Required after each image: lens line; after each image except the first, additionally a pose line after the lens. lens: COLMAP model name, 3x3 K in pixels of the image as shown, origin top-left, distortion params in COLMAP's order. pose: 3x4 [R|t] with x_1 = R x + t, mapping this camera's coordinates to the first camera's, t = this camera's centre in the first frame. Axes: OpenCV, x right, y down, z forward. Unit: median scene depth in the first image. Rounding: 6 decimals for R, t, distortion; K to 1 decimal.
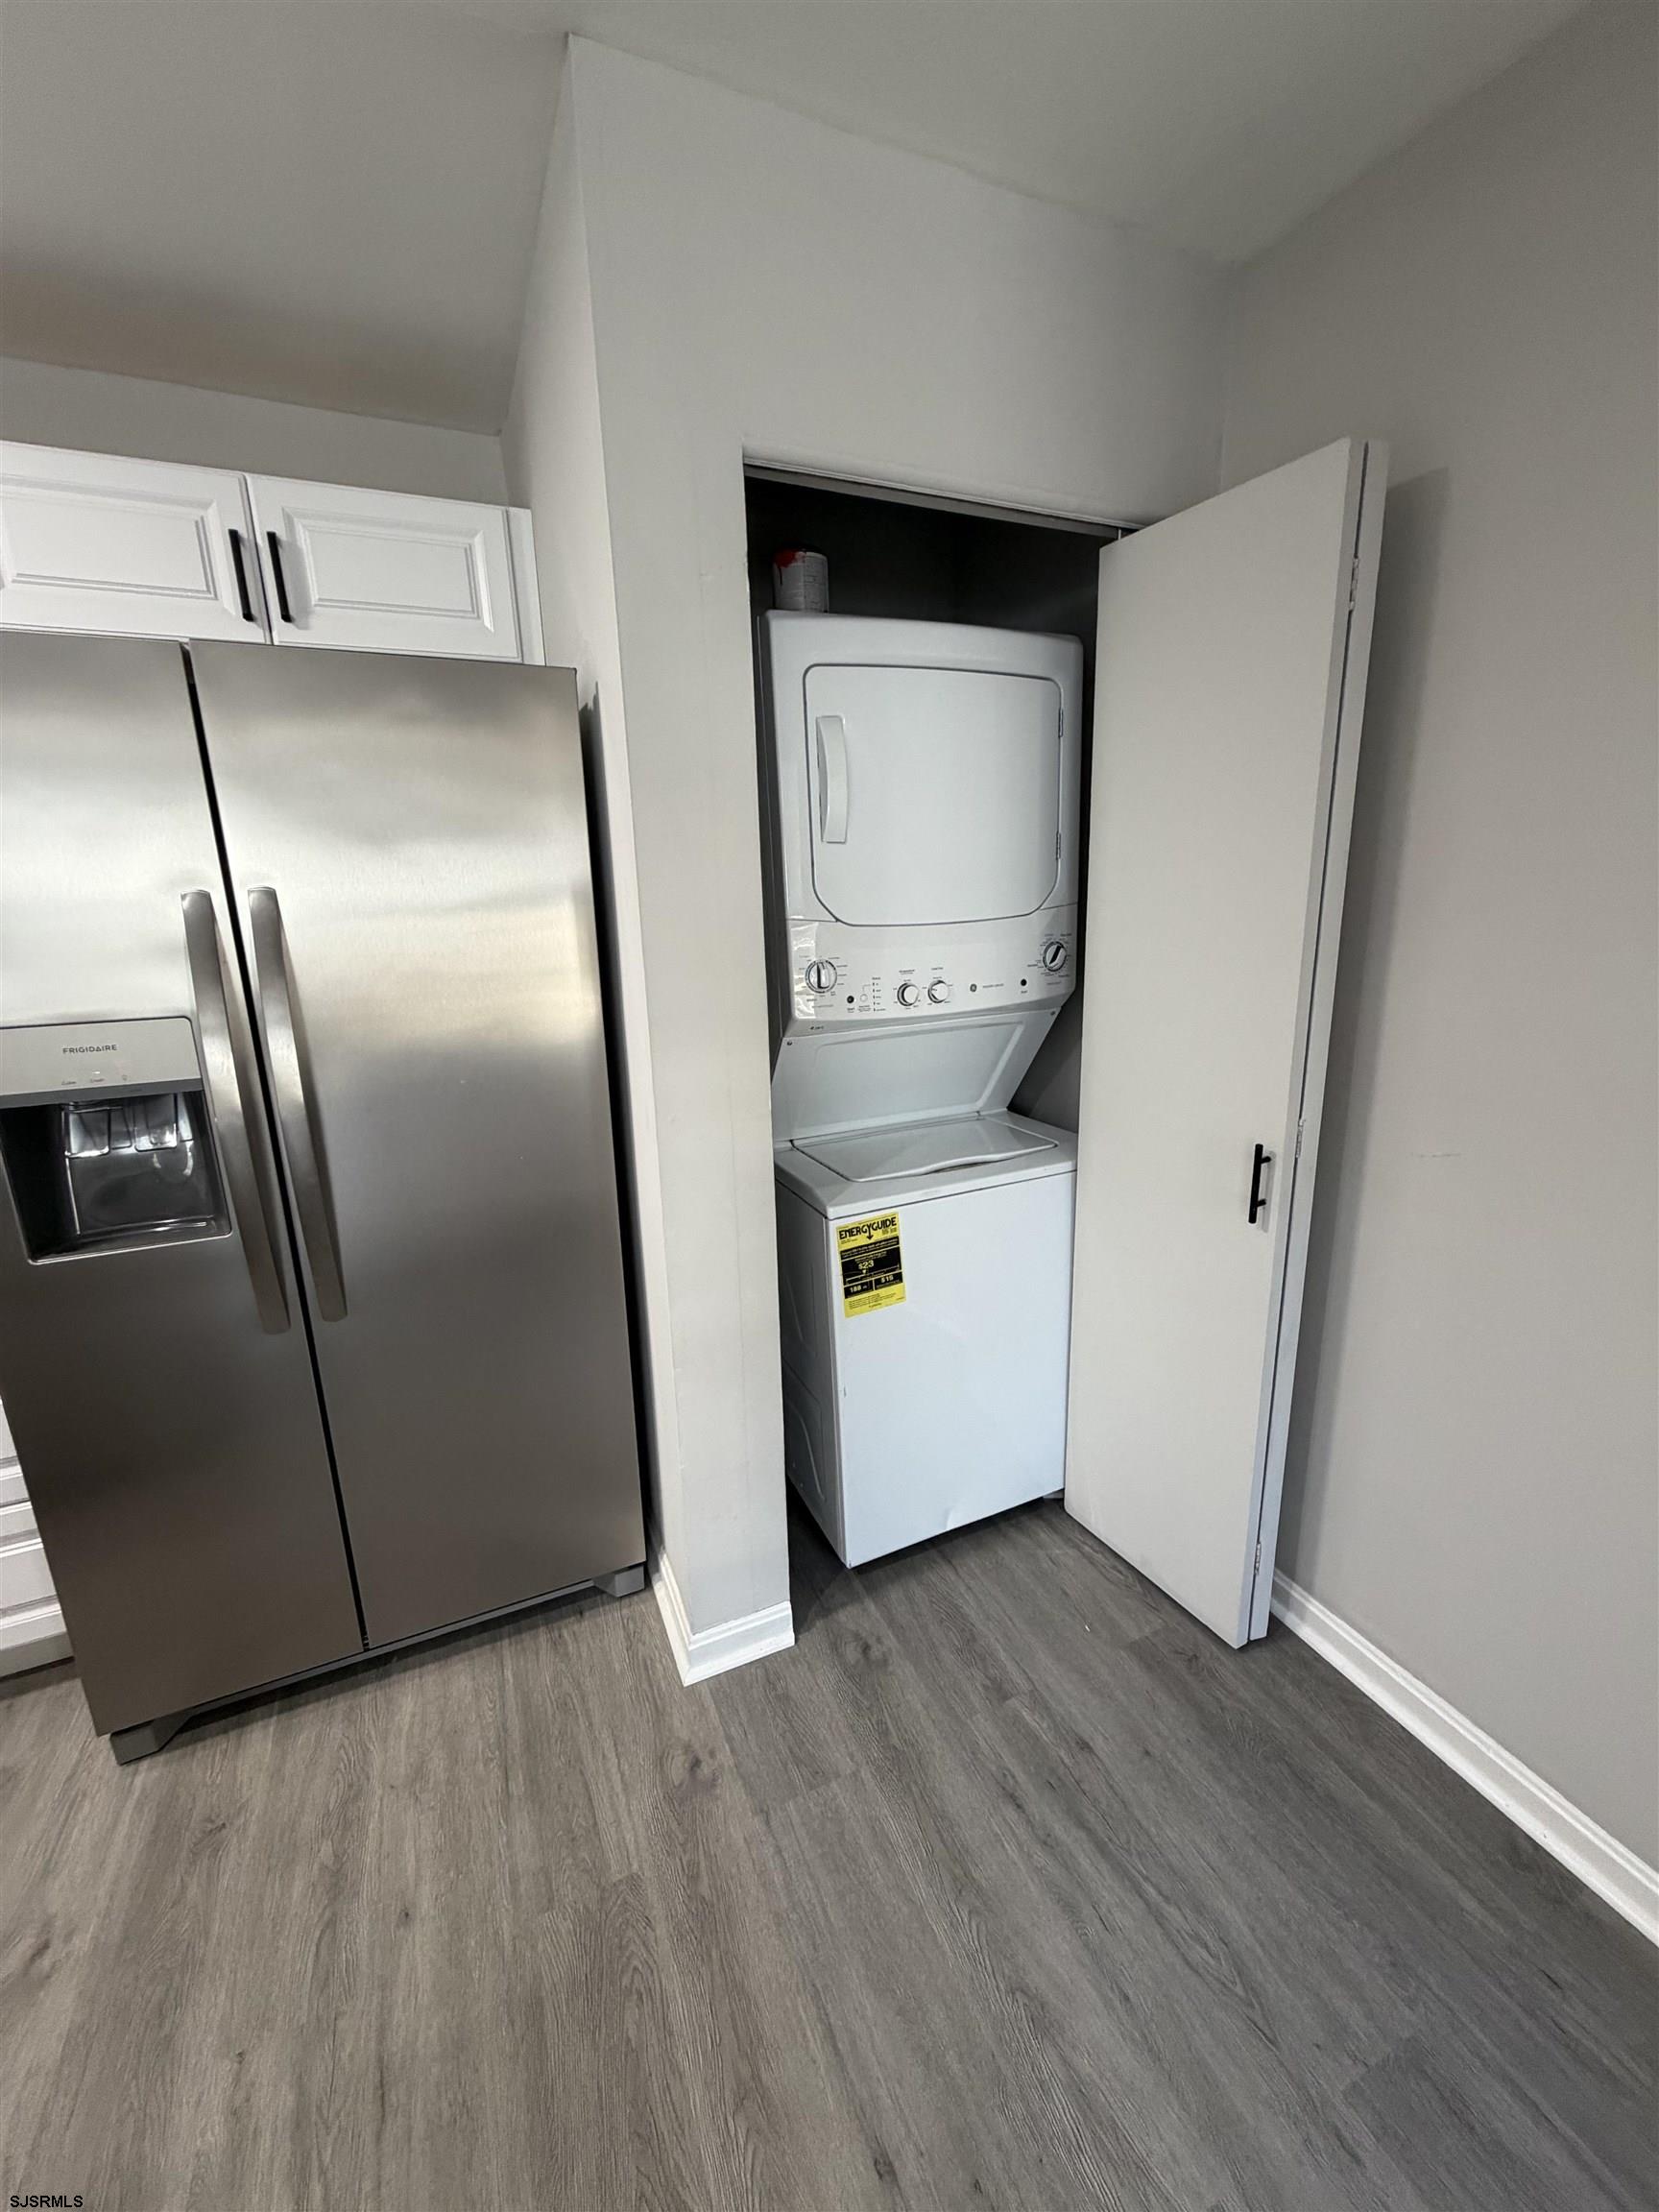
lens RADIAL K [[877.6, 0, 830.0], [0, 877.6, 1103.9], [0, 0, 1]] dist [0.001834, 0.000040]
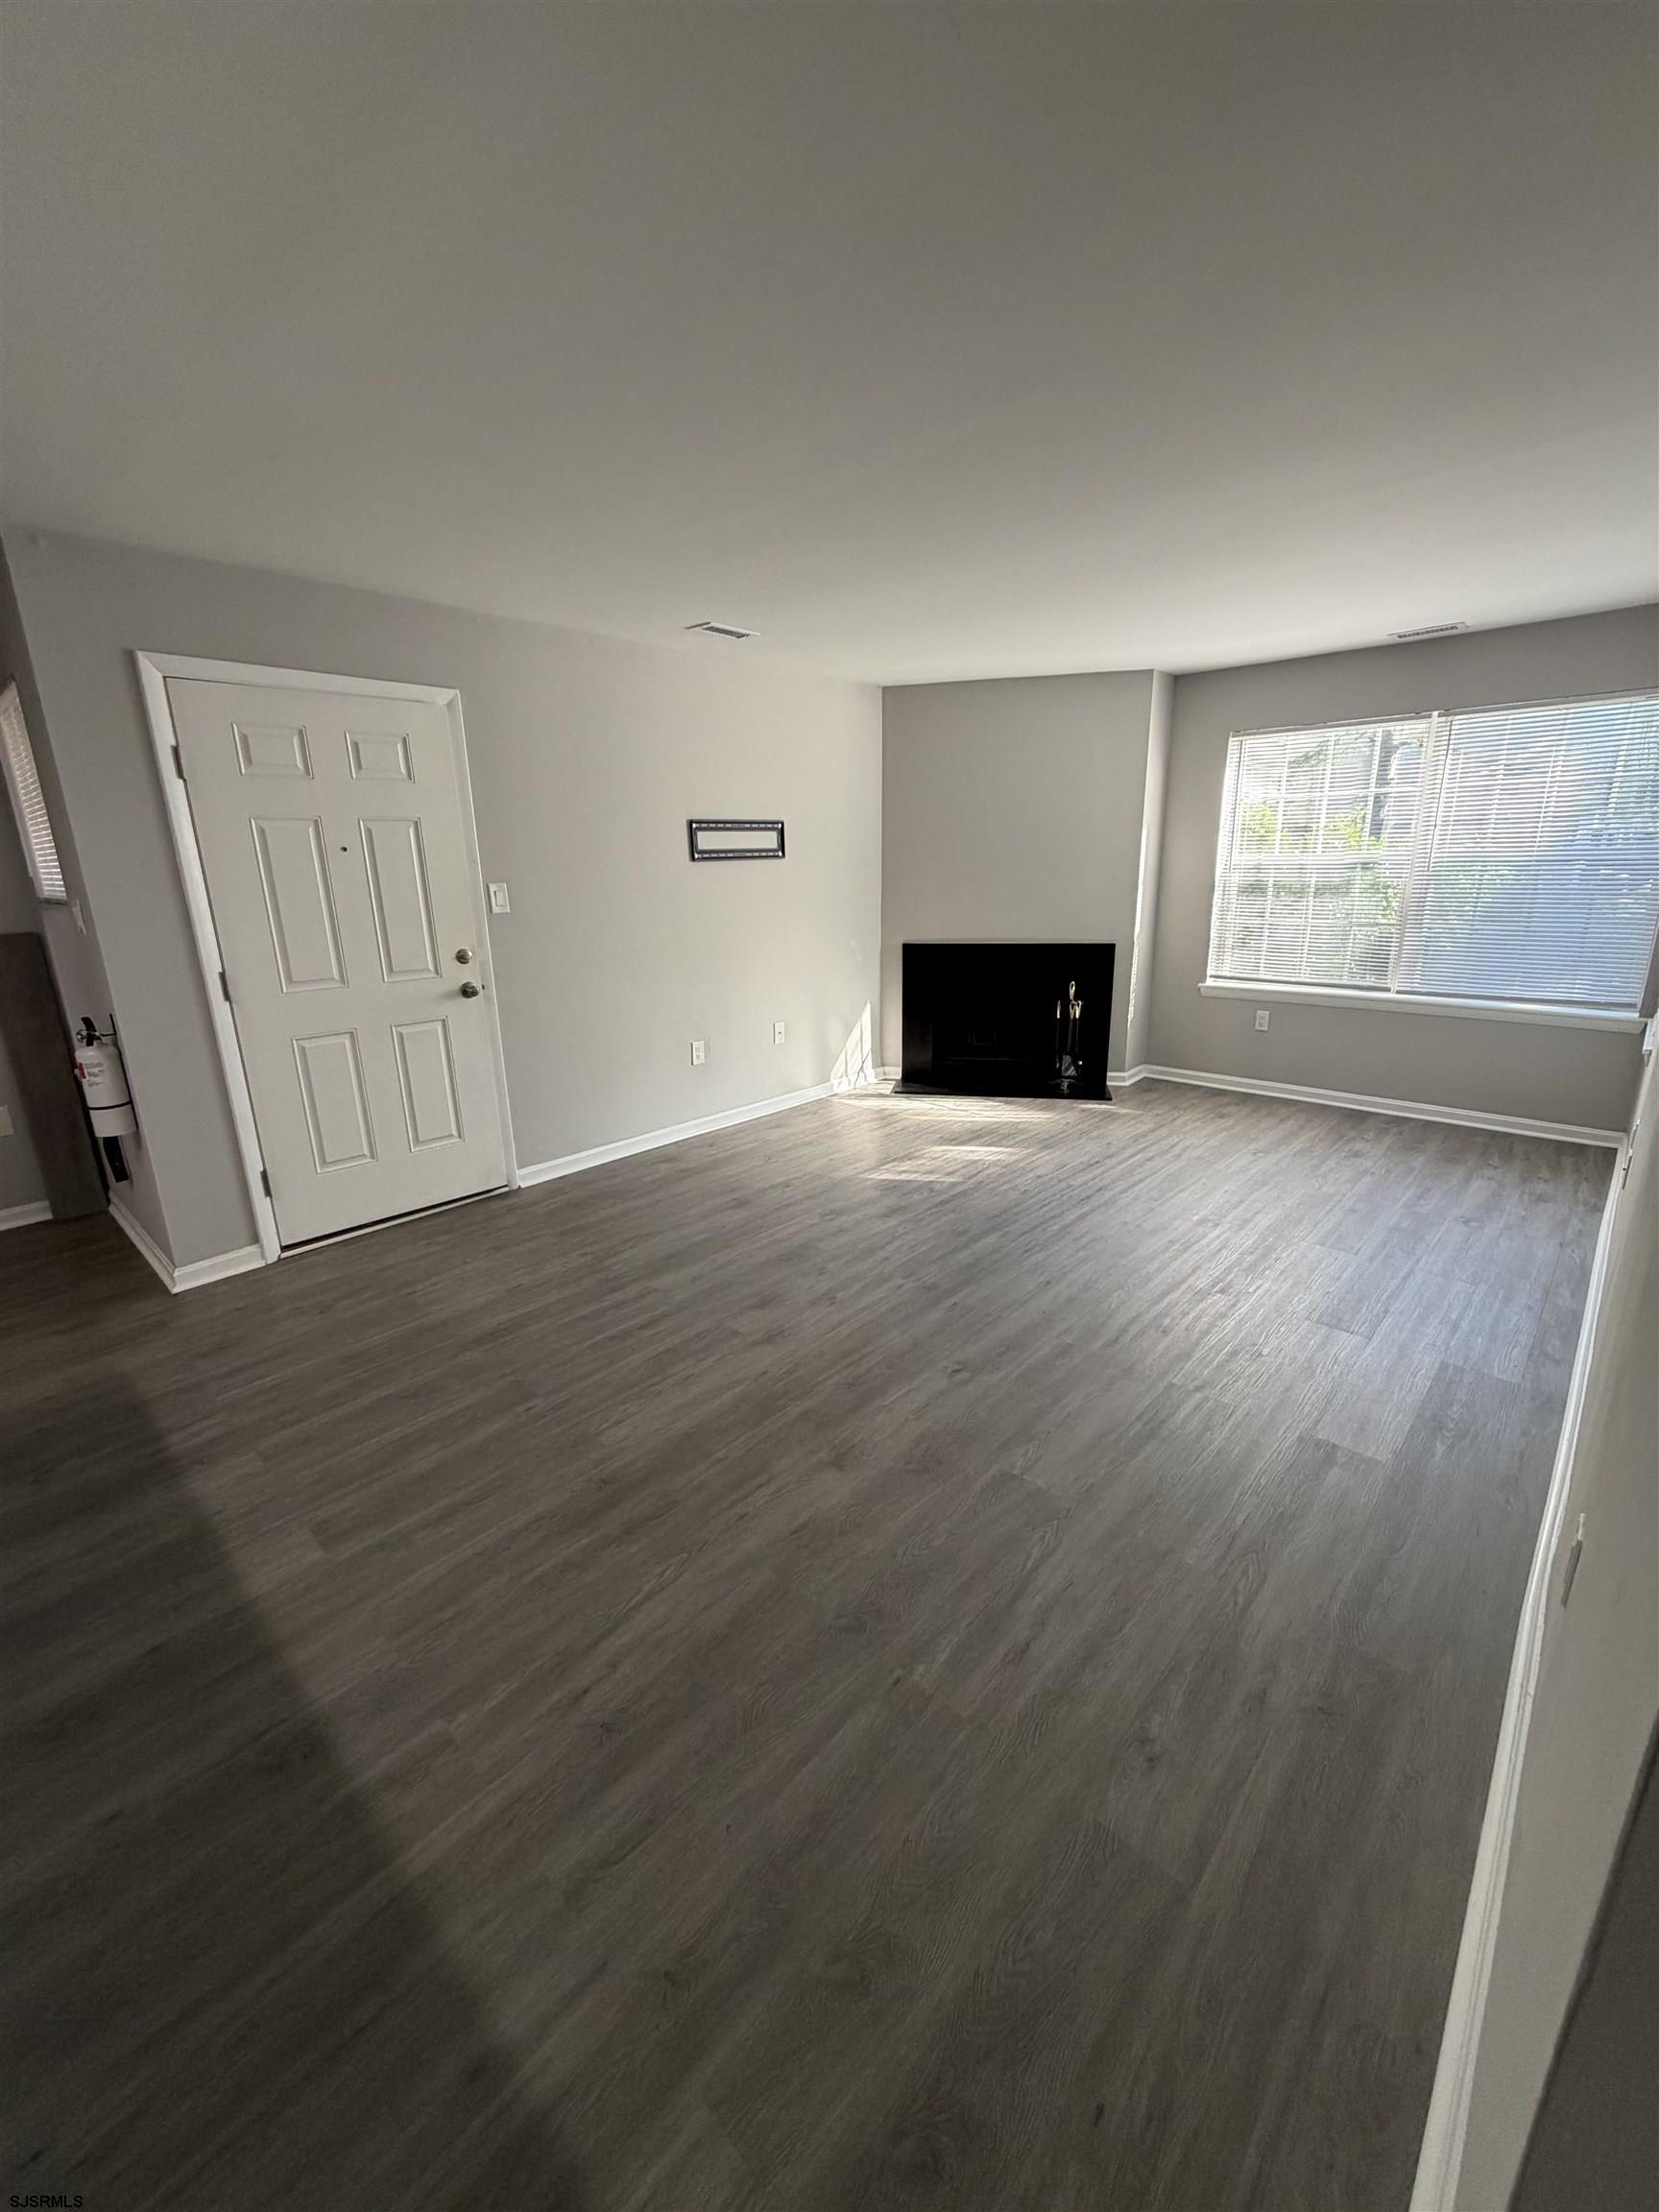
lens RADIAL K [[877.6, 0, 829.0], [0, 877.6, 1103.8], [0, 0, 1]] dist [0.001834, 0.000040]
pose [[-0.399252, -0.211344, 0.892150, -0.809310], [0.250537, 0.910885, 0.327902, -0.194415], [-0.881946, 0.354433, -0.310723, 0.859255]]
